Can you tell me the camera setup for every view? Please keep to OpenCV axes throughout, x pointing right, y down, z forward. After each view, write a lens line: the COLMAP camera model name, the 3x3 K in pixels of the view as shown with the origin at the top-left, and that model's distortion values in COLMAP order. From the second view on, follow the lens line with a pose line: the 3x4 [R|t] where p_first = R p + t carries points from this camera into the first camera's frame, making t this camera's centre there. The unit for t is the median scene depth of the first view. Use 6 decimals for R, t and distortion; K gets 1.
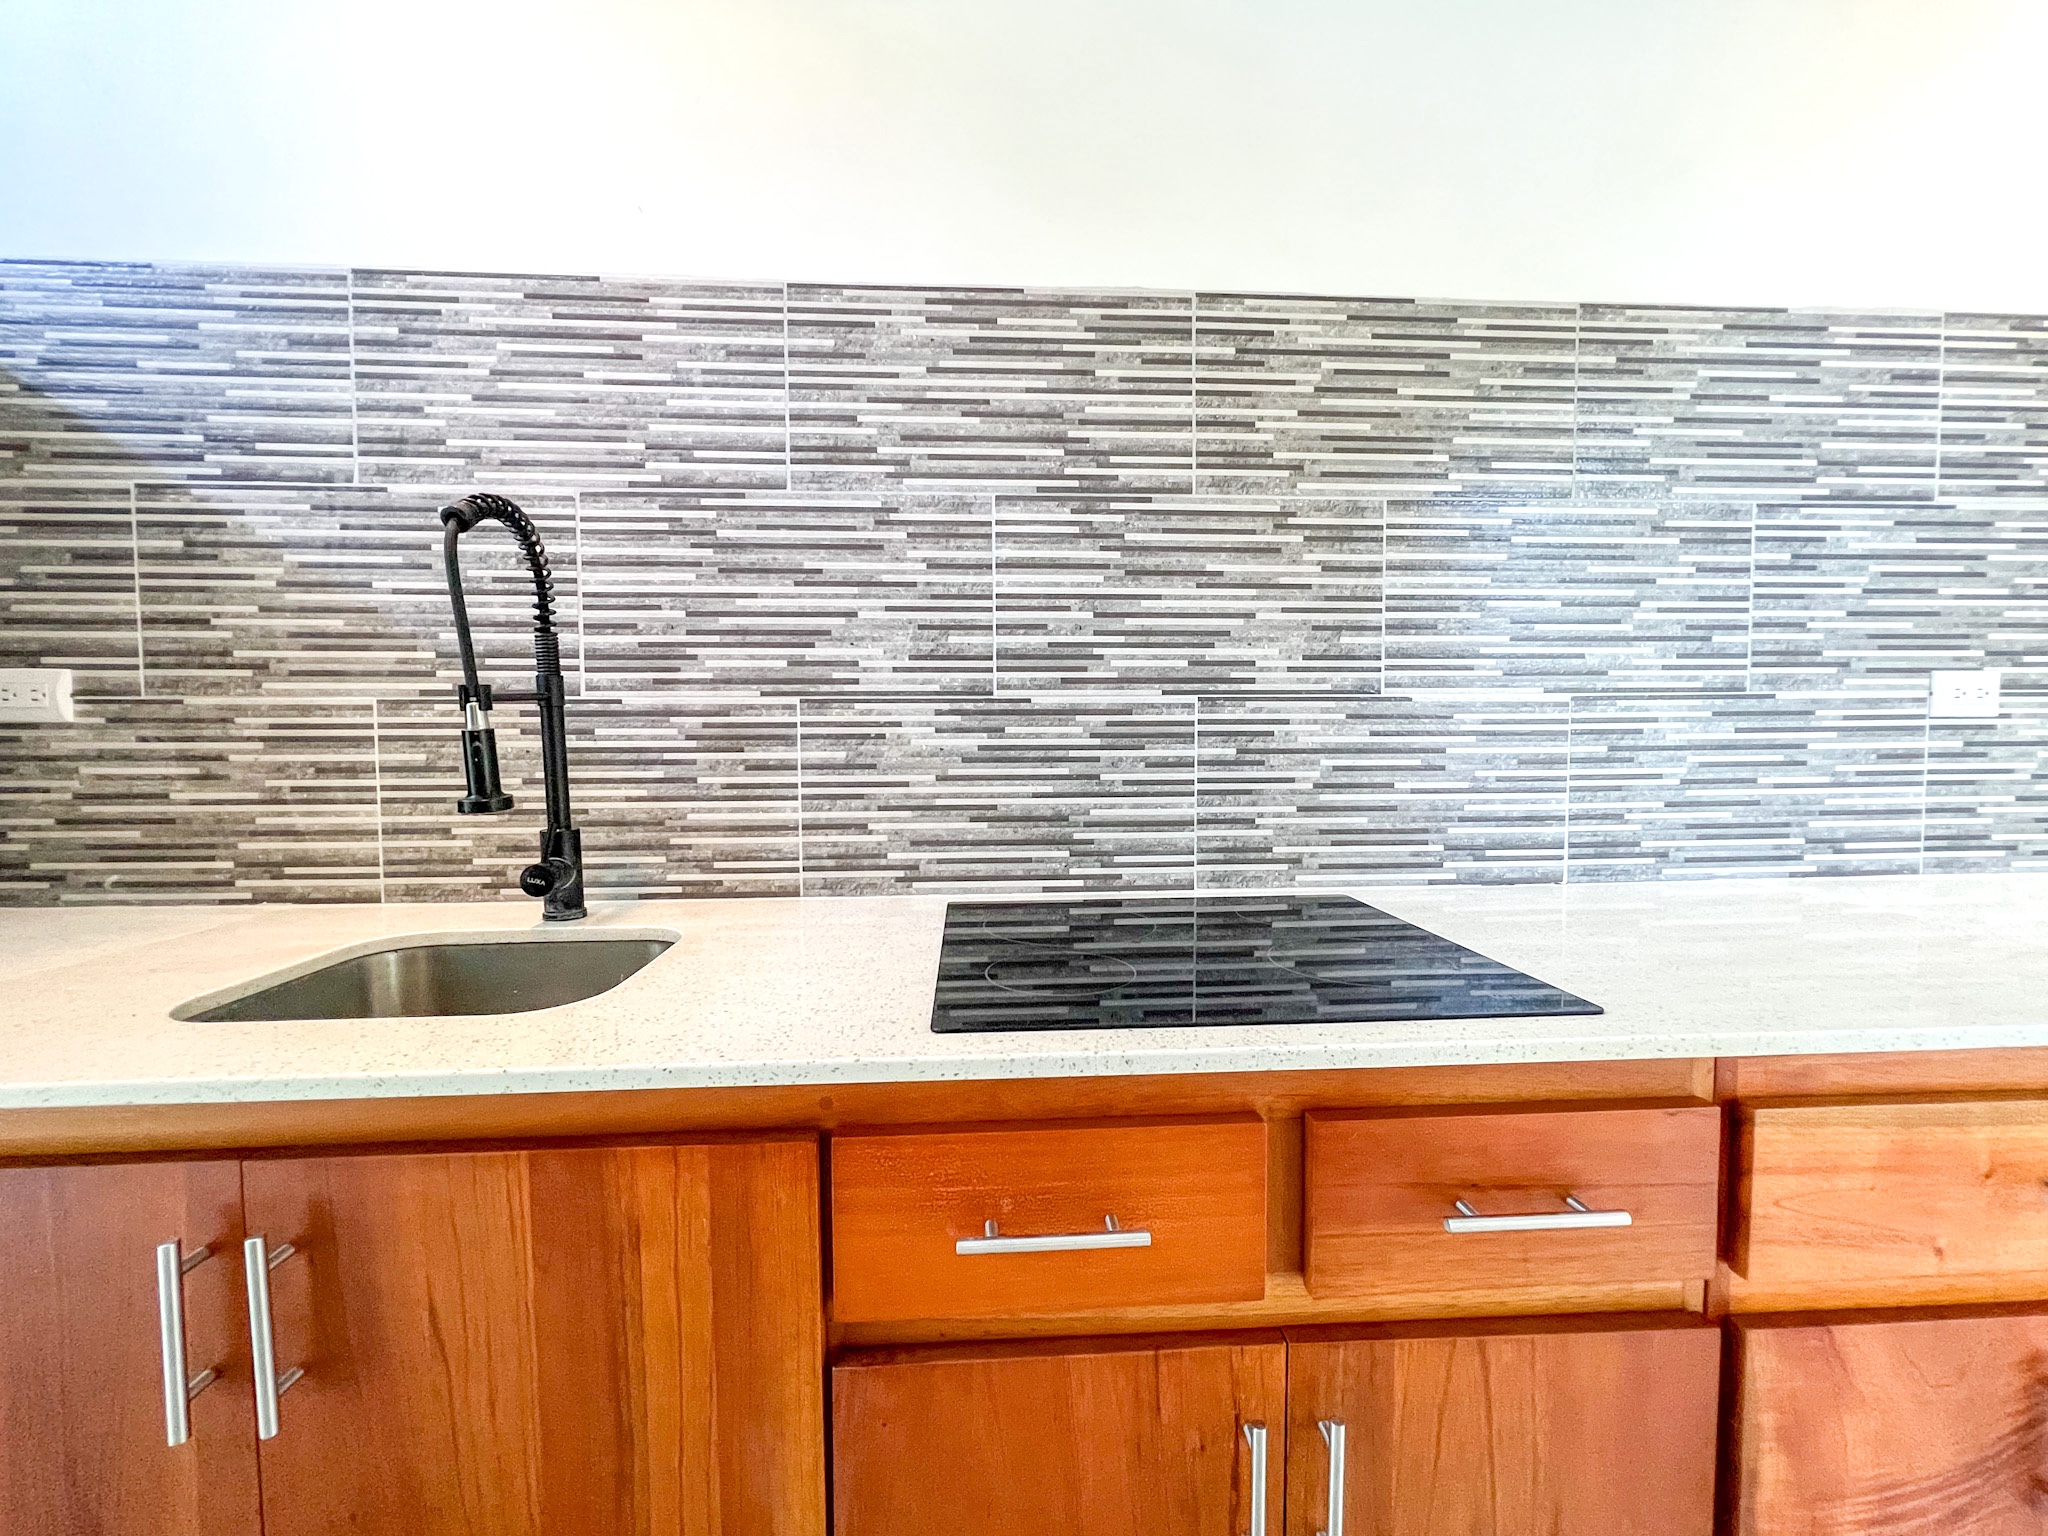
lens RADIAL K [[839.6, 0, 987.6], [0, 839.6, 769.5], [0, 0, 1]] dist [-0.000989, 0.000450]
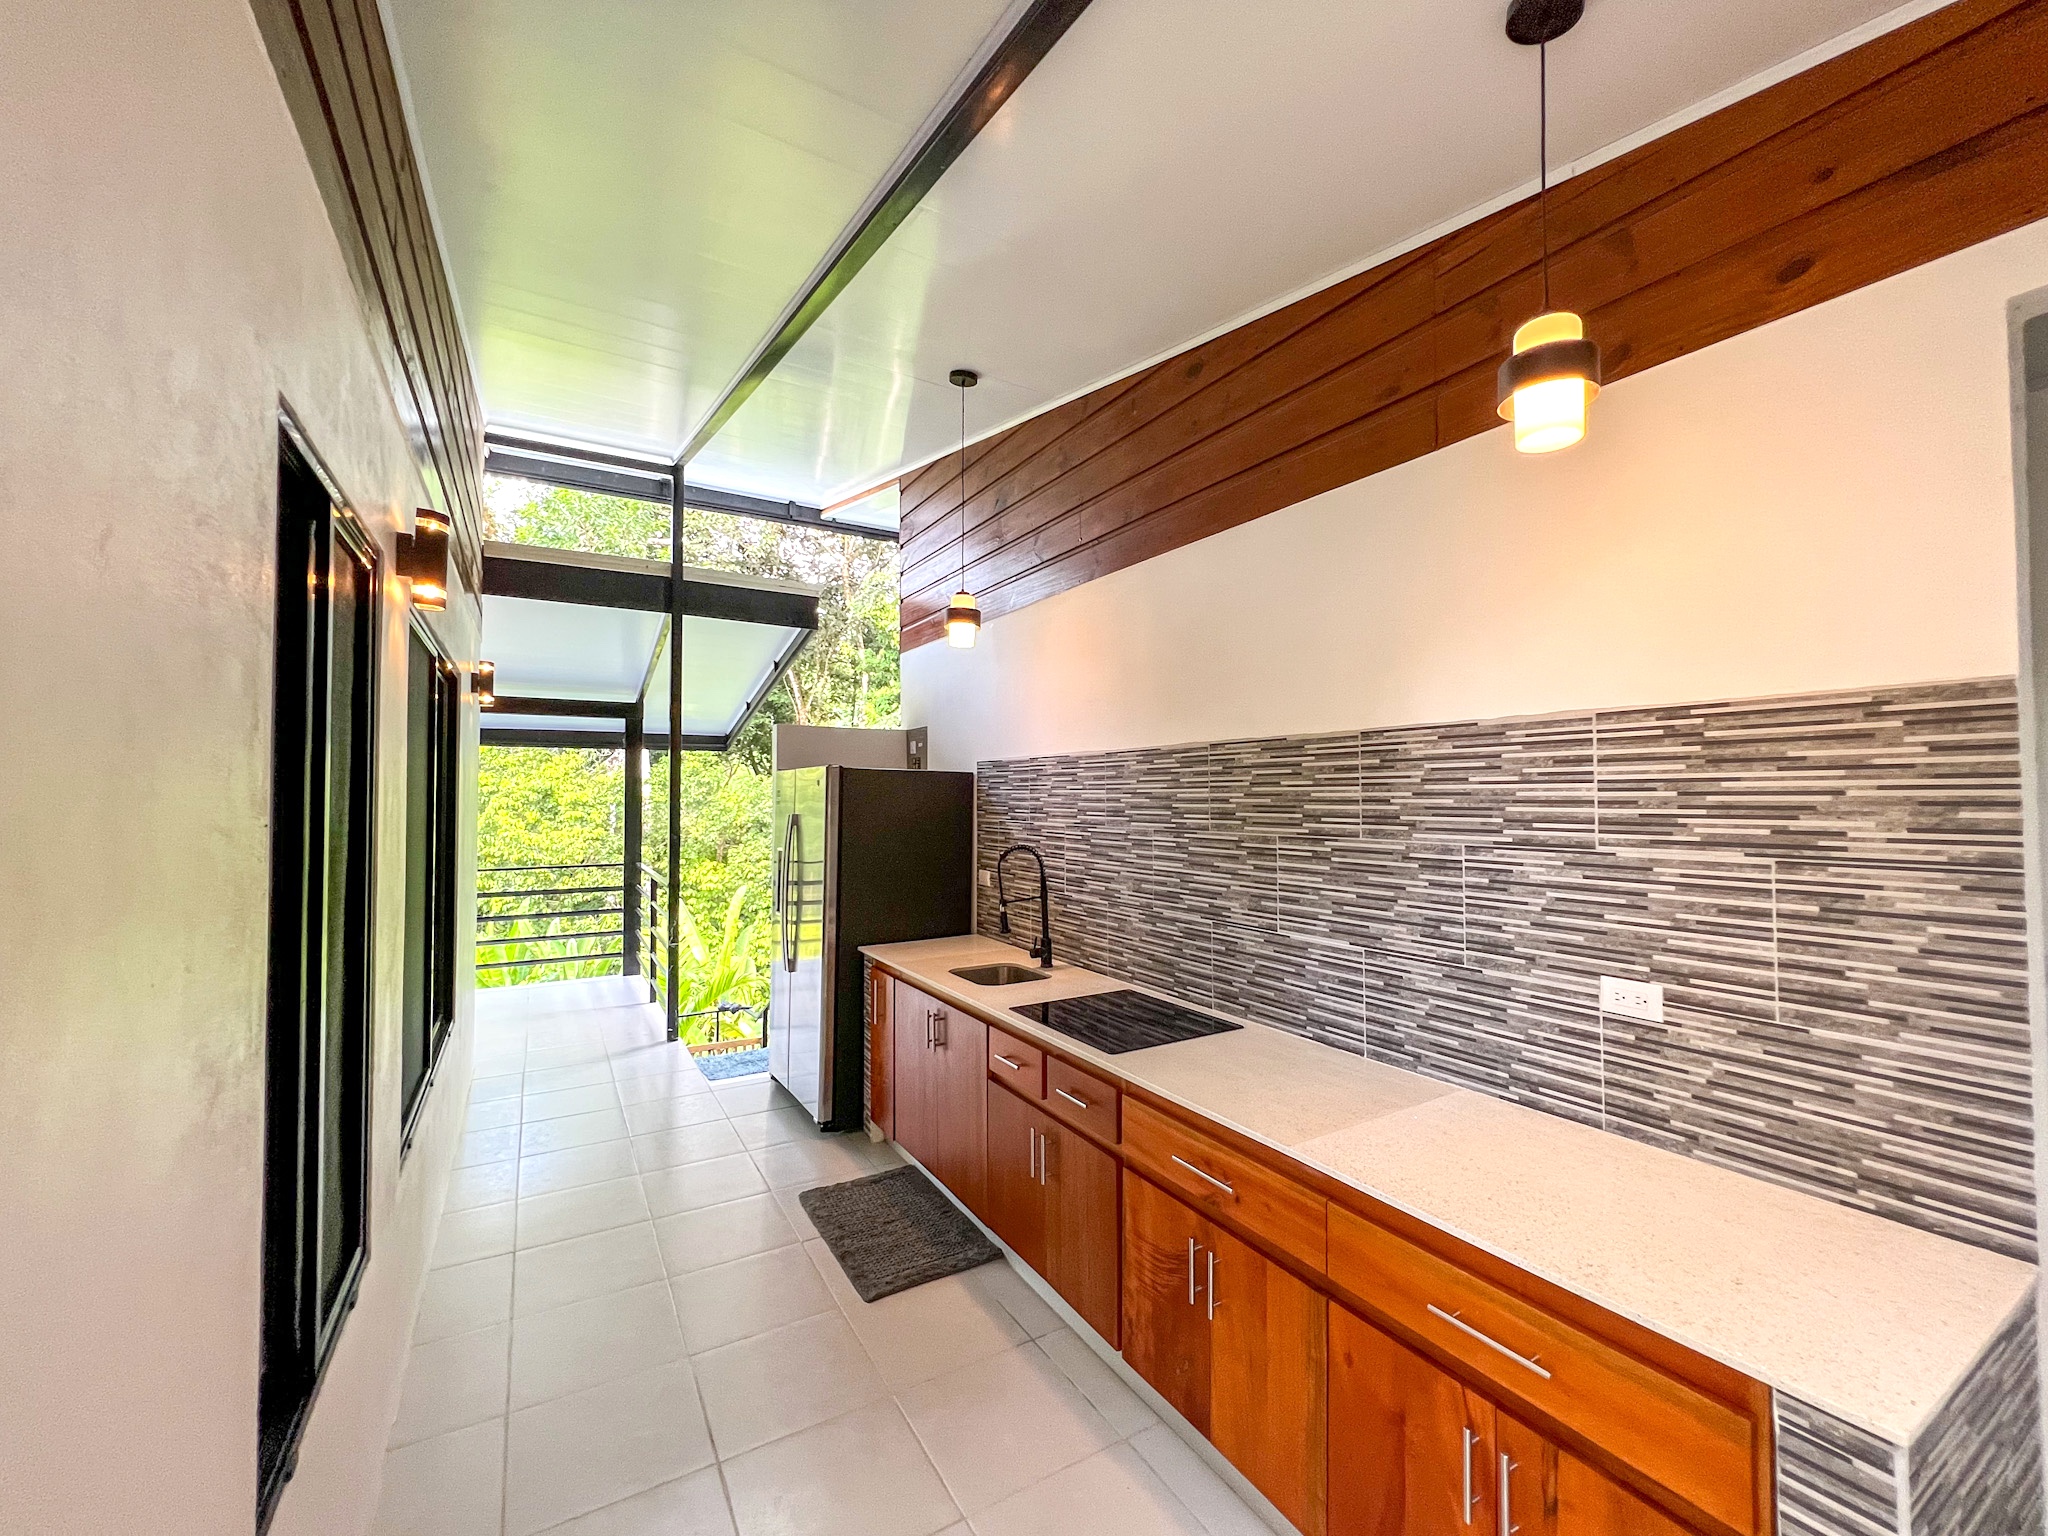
lens RADIAL K [[839.6, 0, 1043.2], [0, 839.6, 779.3], [0, 0, 1]] dist [-0.000989, 0.000450]
pose [[0.465116, -0.010742, -0.885185, 2.045995], [-0.045599, 0.998308, -0.036074, -0.366919], [0.884075, 0.057143, 0.463839, -0.451770]]
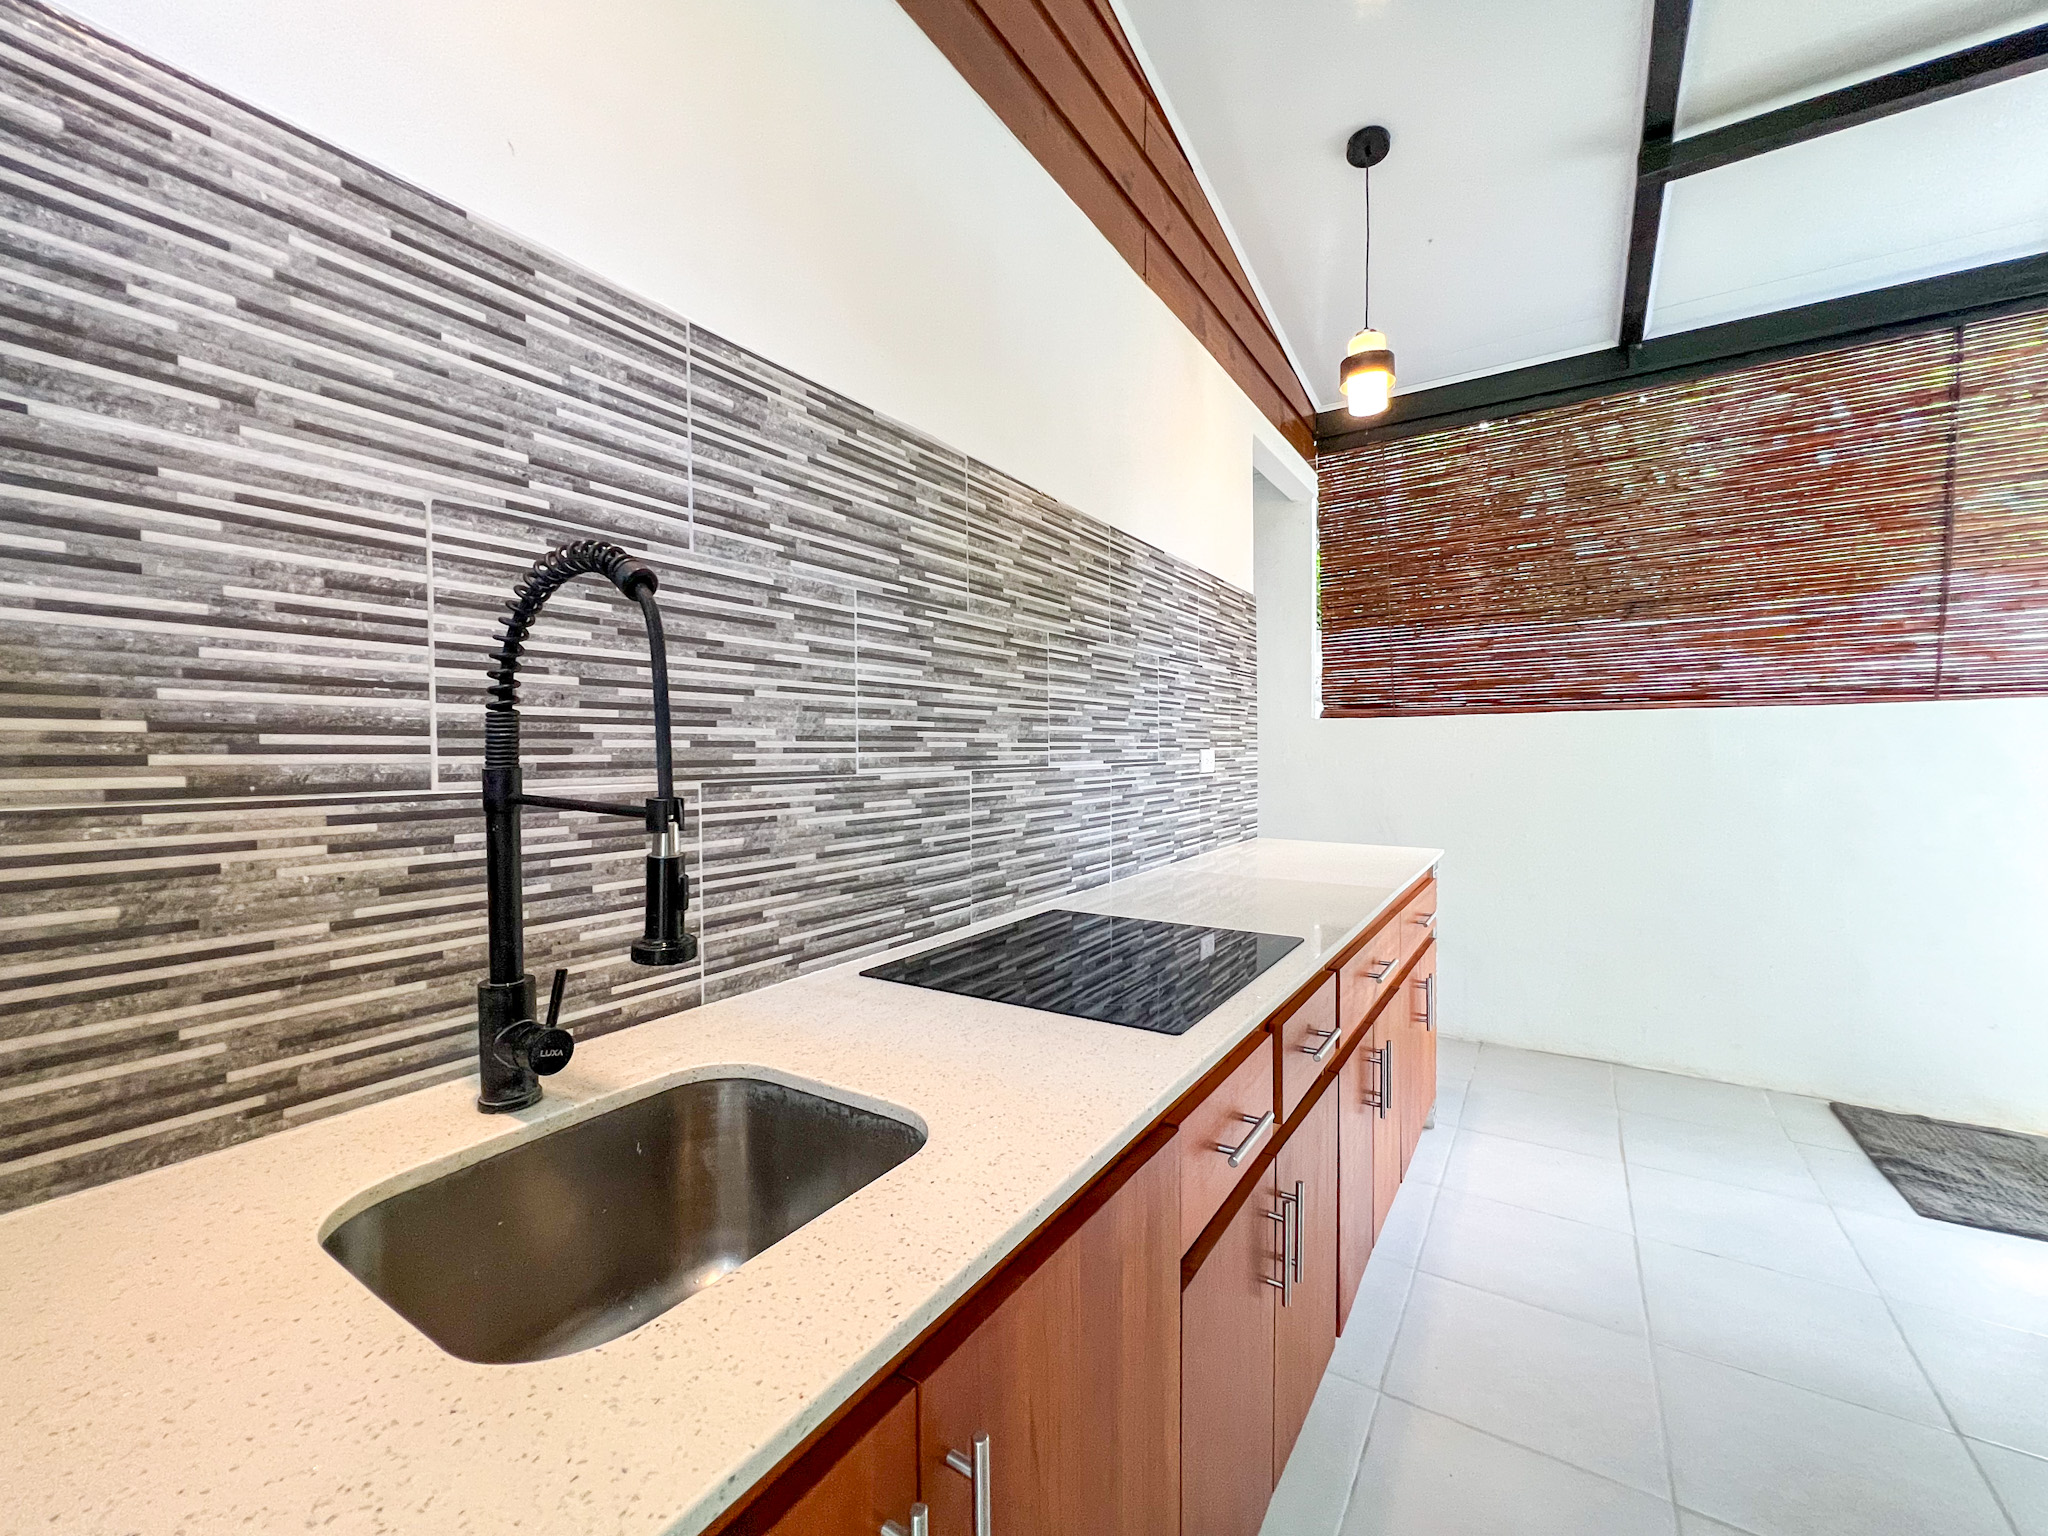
lens RADIAL K [[839.6, 0, 1034.3], [0, 839.6, 773.1], [0, 0, 1]] dist [-0.000989, 0.000450]
pose [[0.586346, -0.020504, 0.809801, -0.730717], [0.042843, 0.999065, -0.005725, -0.073536], [-0.808927, 0.038051, 0.586677, 0.185342]]
